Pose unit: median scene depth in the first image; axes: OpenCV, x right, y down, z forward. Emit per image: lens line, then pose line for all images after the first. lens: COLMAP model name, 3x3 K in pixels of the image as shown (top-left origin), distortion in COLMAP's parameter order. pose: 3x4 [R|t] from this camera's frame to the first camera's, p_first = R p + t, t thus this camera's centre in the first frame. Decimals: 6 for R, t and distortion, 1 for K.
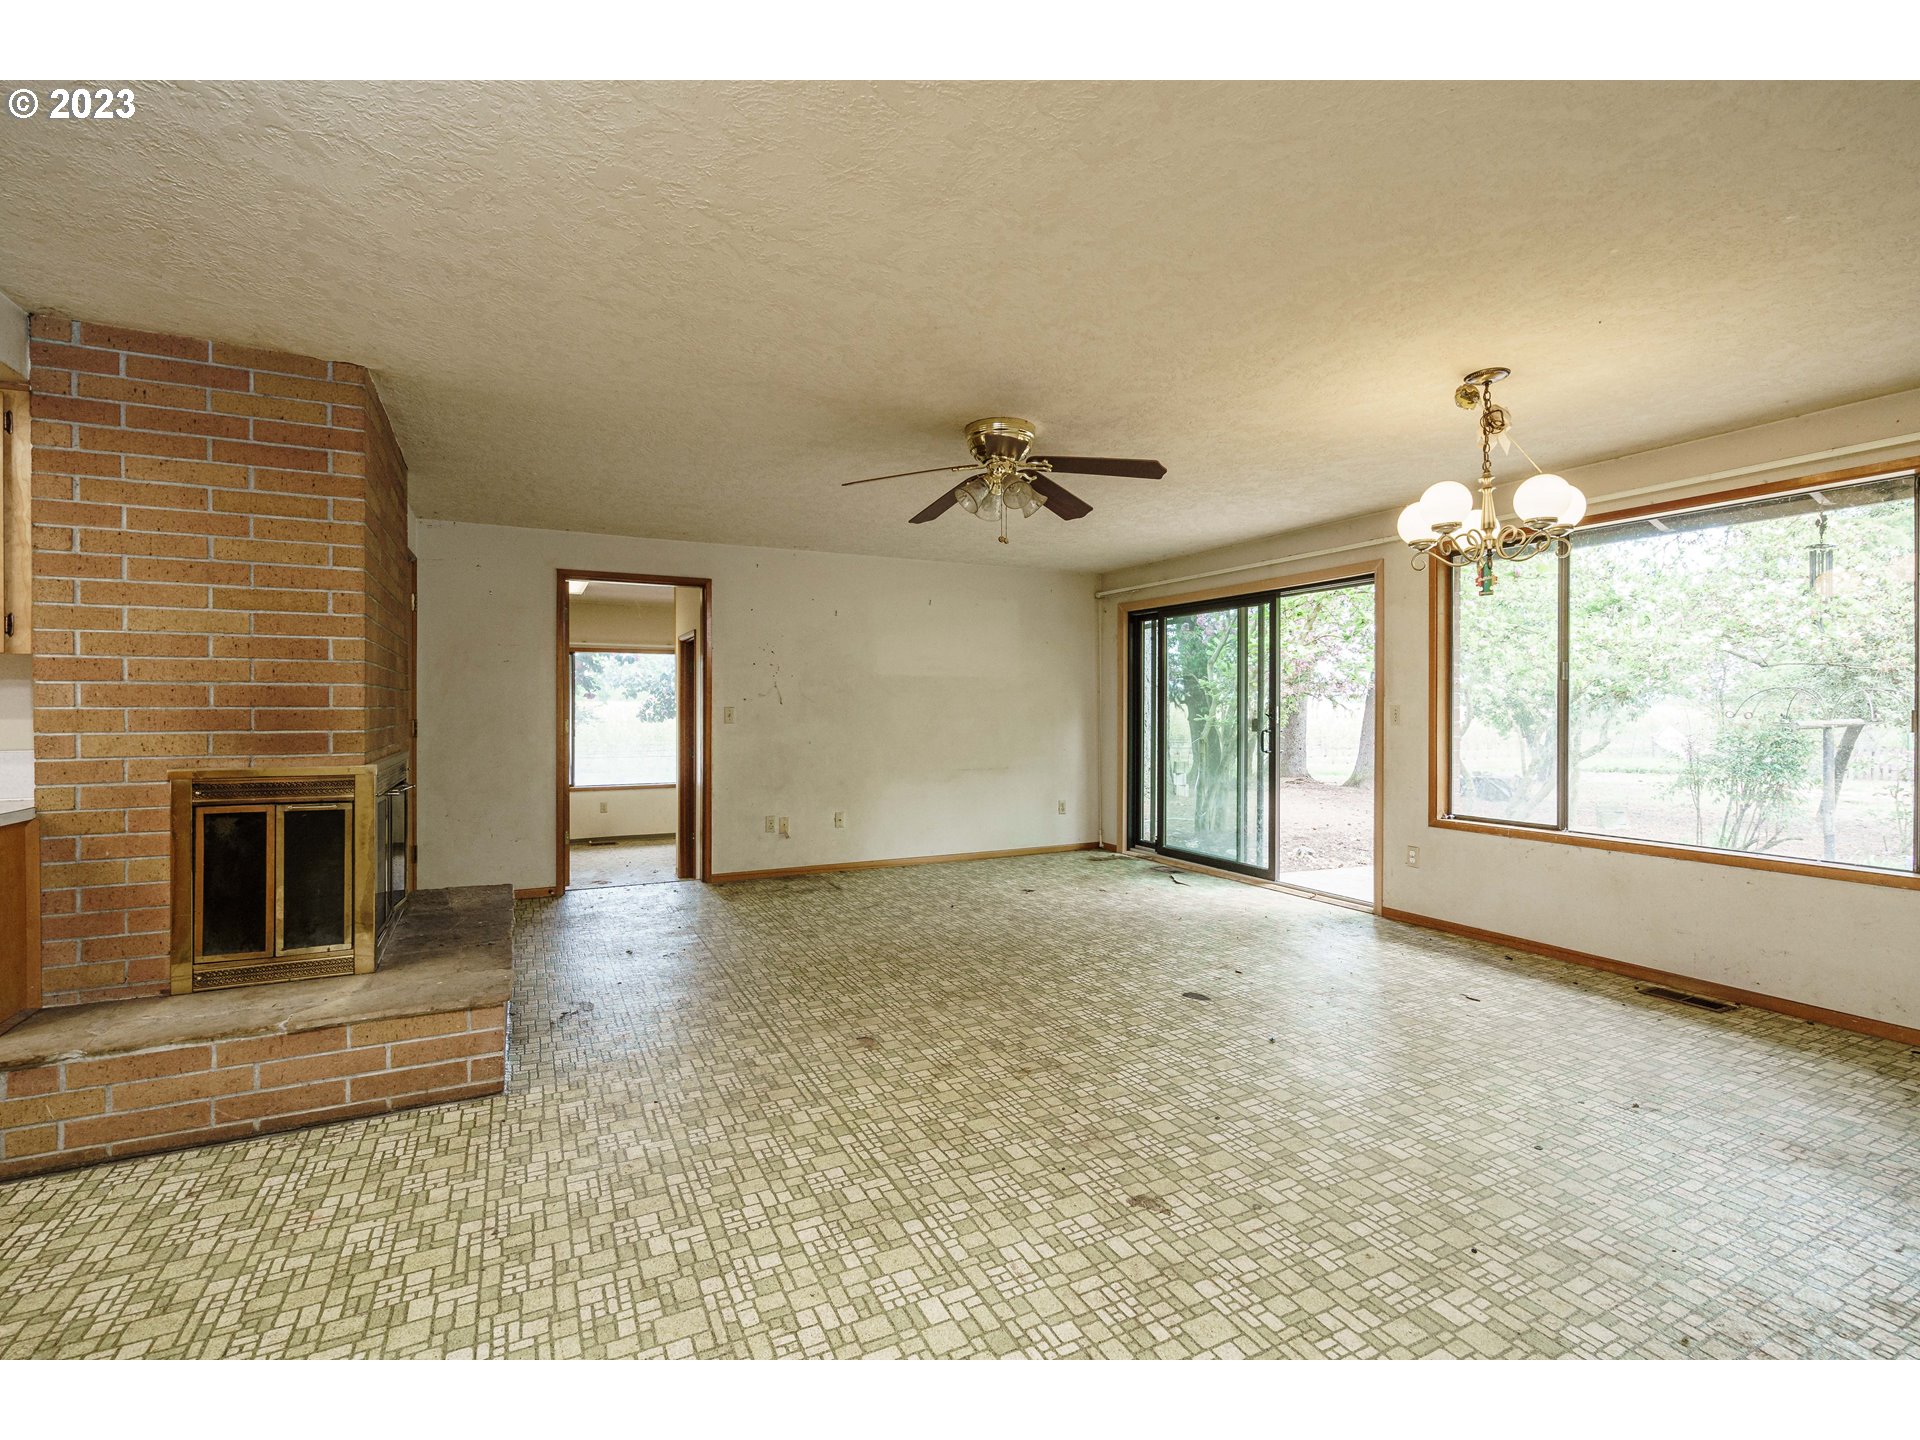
lens RADIAL K [[859.2, 0, 961.1], [0, 859.2, 715.9], [0, 0, 1]] dist [-0.005001, 0.000759]
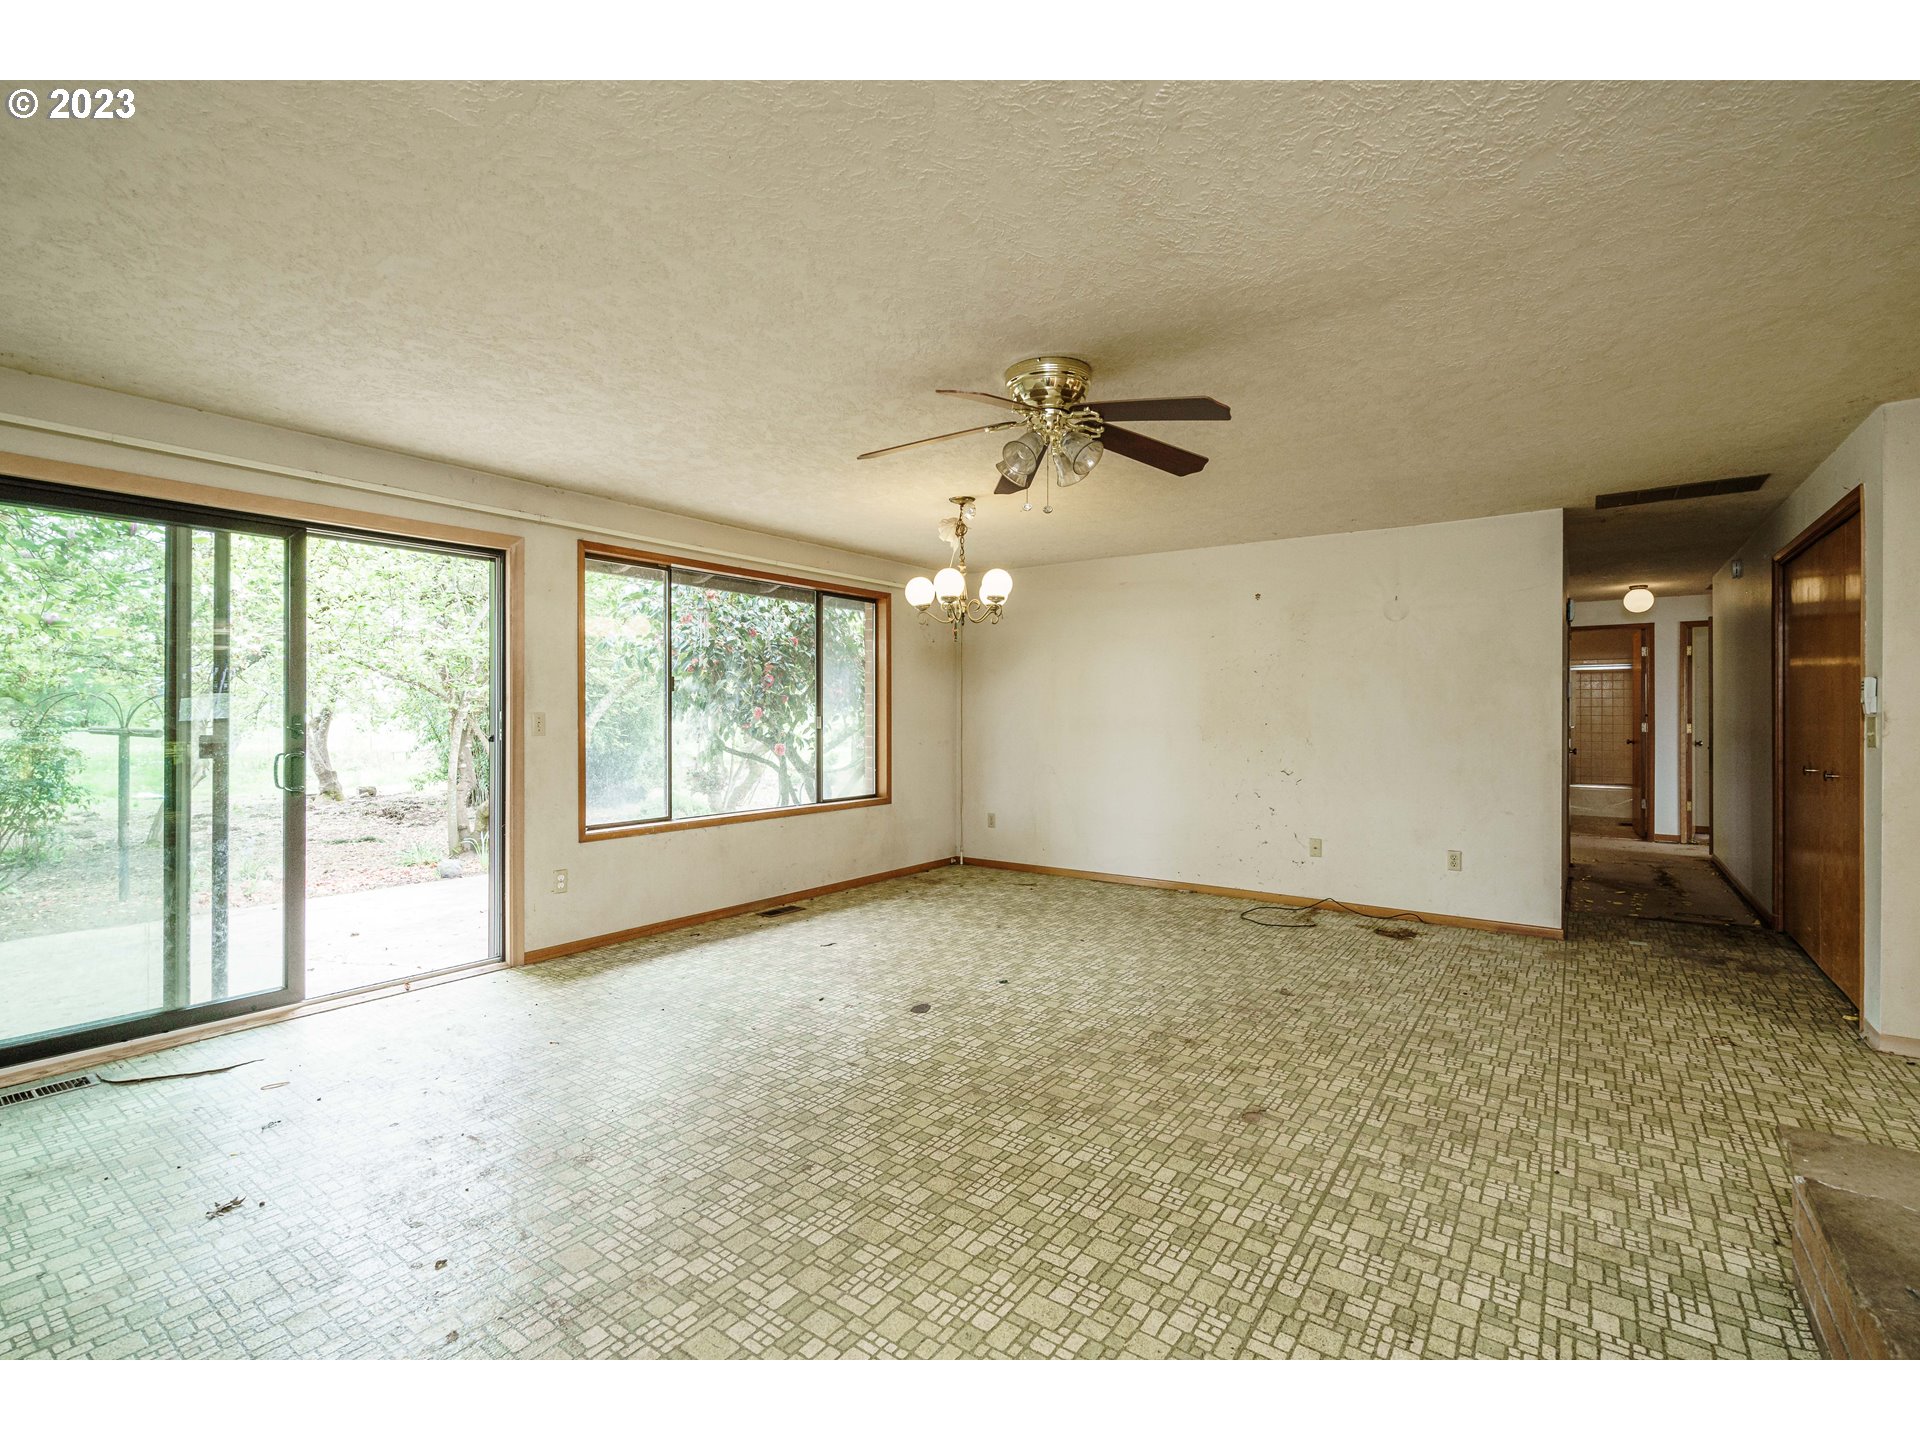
lens RADIAL K [[859.2, 0, 955.9], [0, 859.2, 711.0], [0, 0, 1]] dist [-0.005001, 0.000759]
pose [[-0.448524, 0.006551, 0.893747, -0.748381], [0.008475, 0.999959, -0.003077, -0.012351], [-0.893731, 0.006194, -0.448561, 1.679899]]
